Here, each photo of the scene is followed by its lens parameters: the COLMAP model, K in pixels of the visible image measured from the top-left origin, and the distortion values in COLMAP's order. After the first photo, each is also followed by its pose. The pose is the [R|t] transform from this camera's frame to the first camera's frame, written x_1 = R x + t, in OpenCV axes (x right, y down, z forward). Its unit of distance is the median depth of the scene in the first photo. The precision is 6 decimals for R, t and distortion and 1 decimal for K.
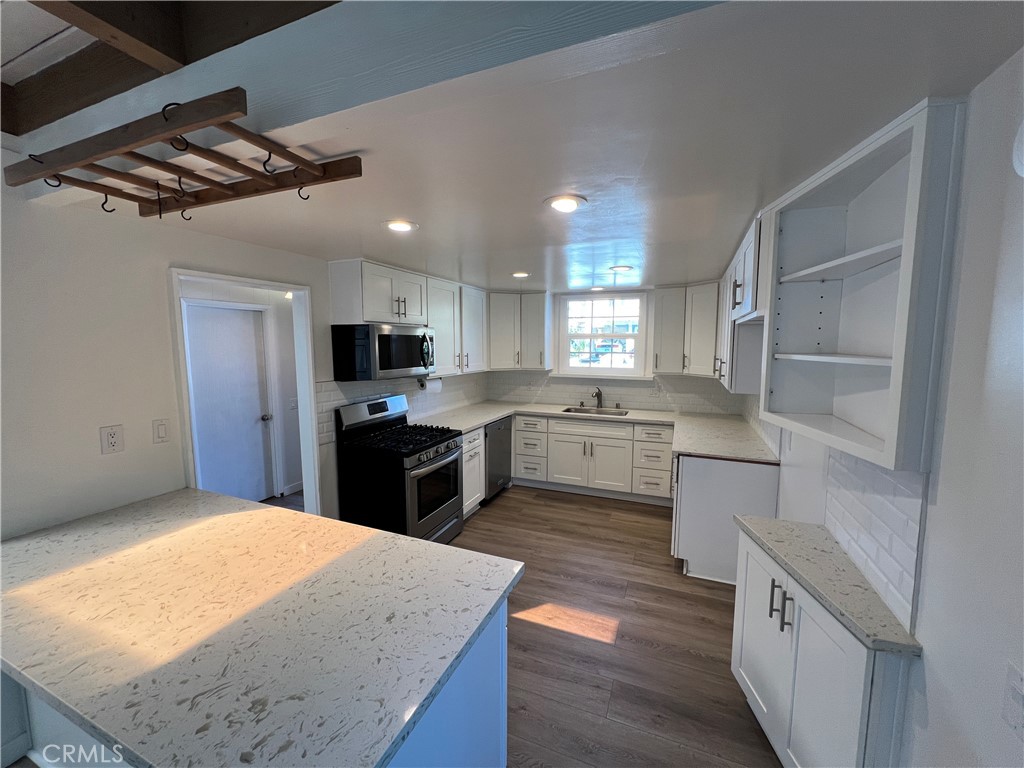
lens RADIAL K [[408.3, 0, 513.3], [0, 408.3, 388.6], [0, 0, 1]] dist [-0.002290, 0.000285]
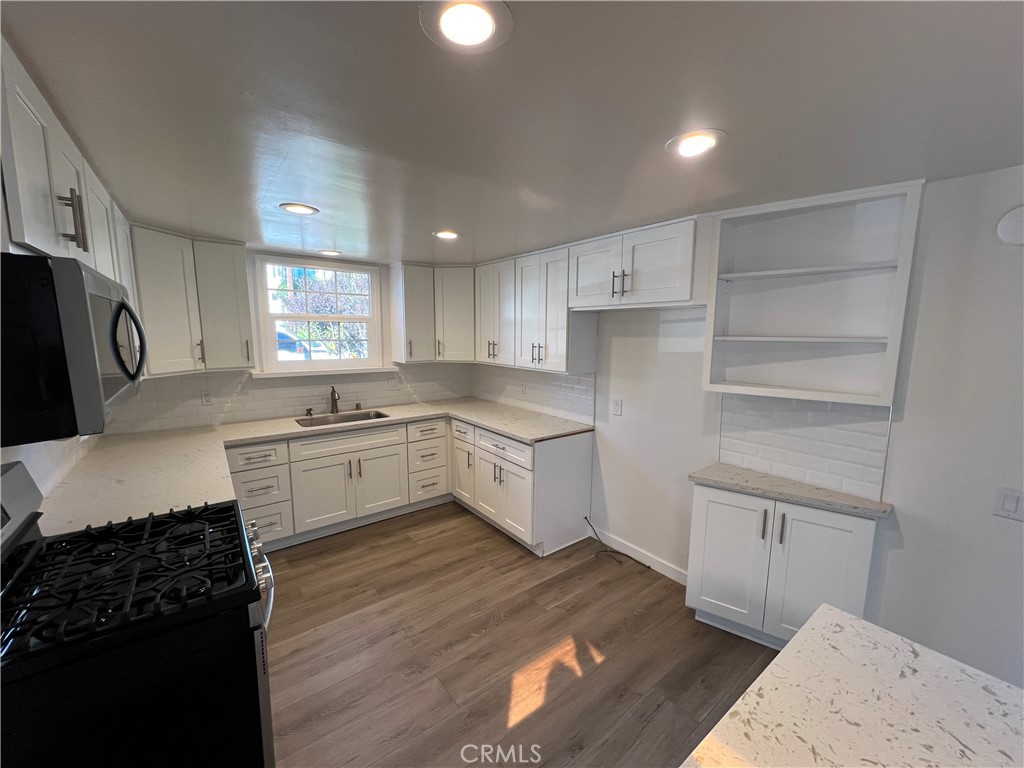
lens RADIAL K [[408.3, 0, 513.5], [0, 408.3, 388.7], [0, 0, 1]] dist [-0.002290, 0.000285]
pose [[0.498185, -0.119353, 0.858817, -0.542438], [0.088688, 0.992300, 0.086457, -0.067325], [-0.862523, 0.033096, 0.504934, 0.659690]]
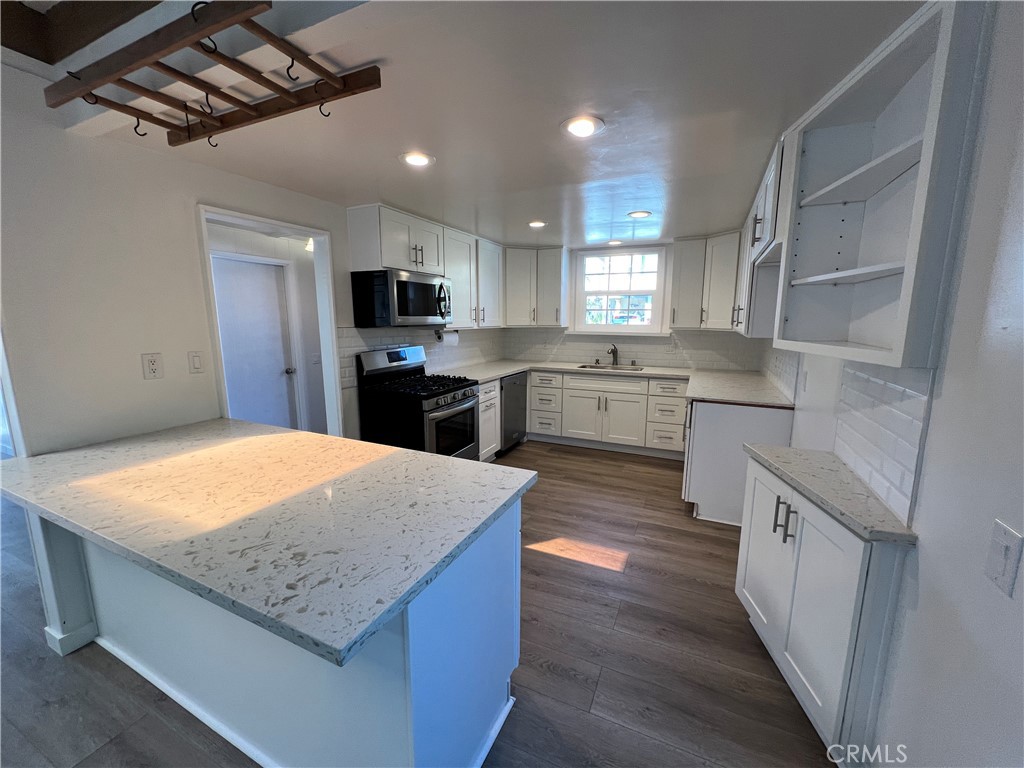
lens RADIAL K [[408.3, 0, 513.3], [0, 408.3, 388.3], [0, 0, 1]] dist [-0.002290, 0.000285]
pose [[0.999226, 0.007654, -0.038580, 0.002417], [-0.005233, 0.998033, 0.062477, 0.086194], [0.038982, -0.062227, 0.997300, -0.026033]]
